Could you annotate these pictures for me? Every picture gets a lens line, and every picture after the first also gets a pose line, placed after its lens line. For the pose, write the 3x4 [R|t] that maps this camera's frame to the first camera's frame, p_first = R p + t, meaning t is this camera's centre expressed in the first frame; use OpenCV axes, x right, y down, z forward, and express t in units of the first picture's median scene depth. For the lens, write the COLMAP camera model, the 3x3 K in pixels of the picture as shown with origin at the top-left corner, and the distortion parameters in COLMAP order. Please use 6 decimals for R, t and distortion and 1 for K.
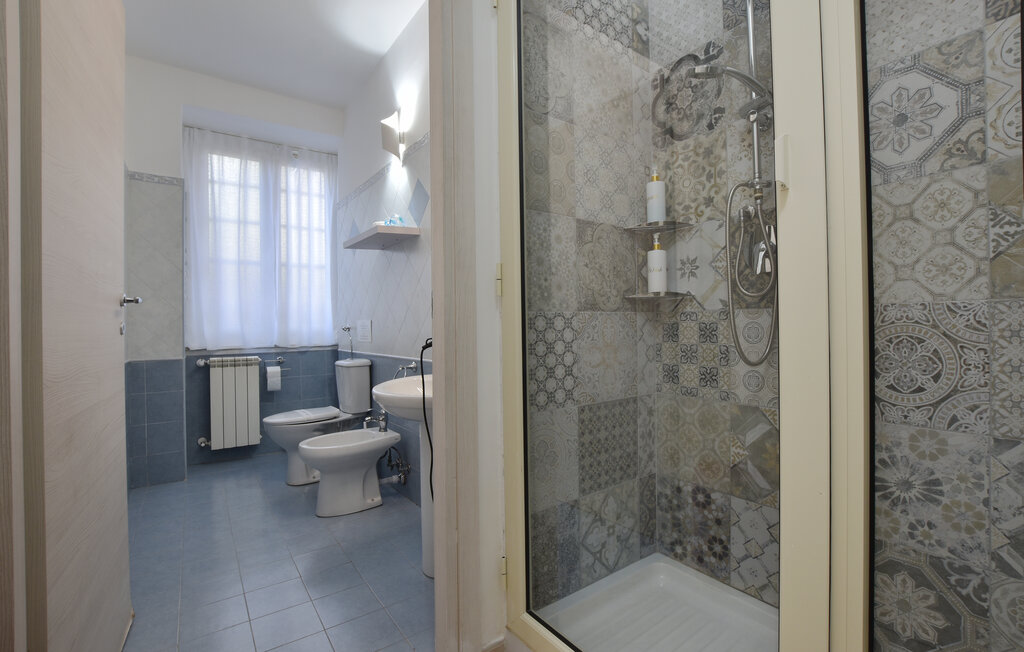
lens RADIAL K [[456.5, 0, 514.2], [0, 456.5, 324.9], [0, 0, 1]] dist [-0.026290, 0.001168]
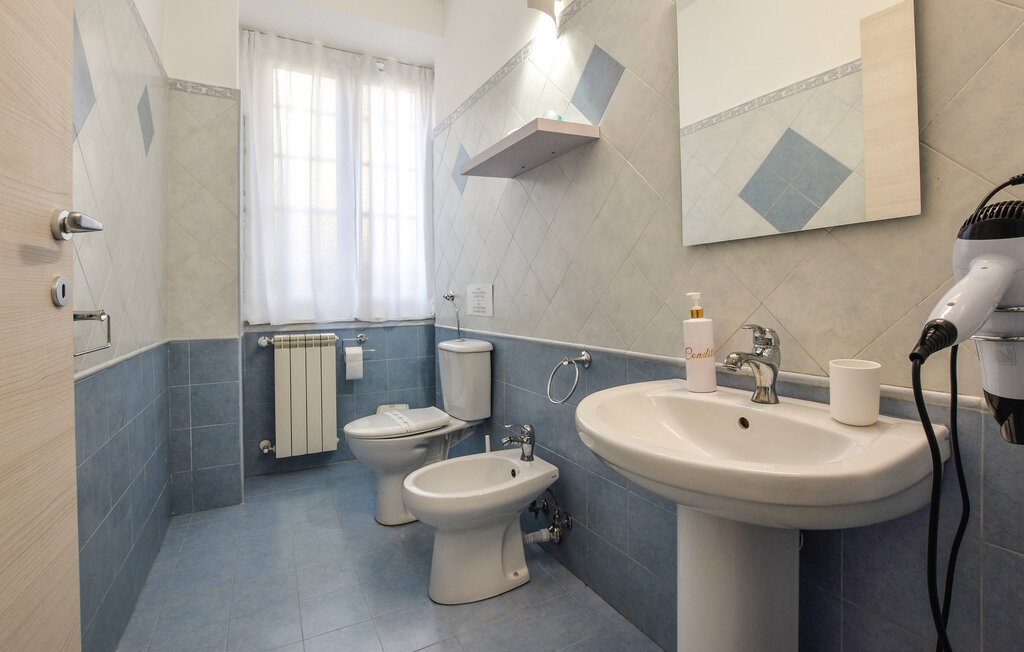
lens RADIAL K [[456.5, 0, 508.7], [0, 456.5, 299.5], [0, 0, 1]] dist [-0.026290, 0.001168]
pose [[0.990992, 0.003328, -0.133883, -0.184433], [-0.002404, 0.999972, 0.007065, 0.006968], [0.133903, -0.006680, 0.990972, 0.300627]]
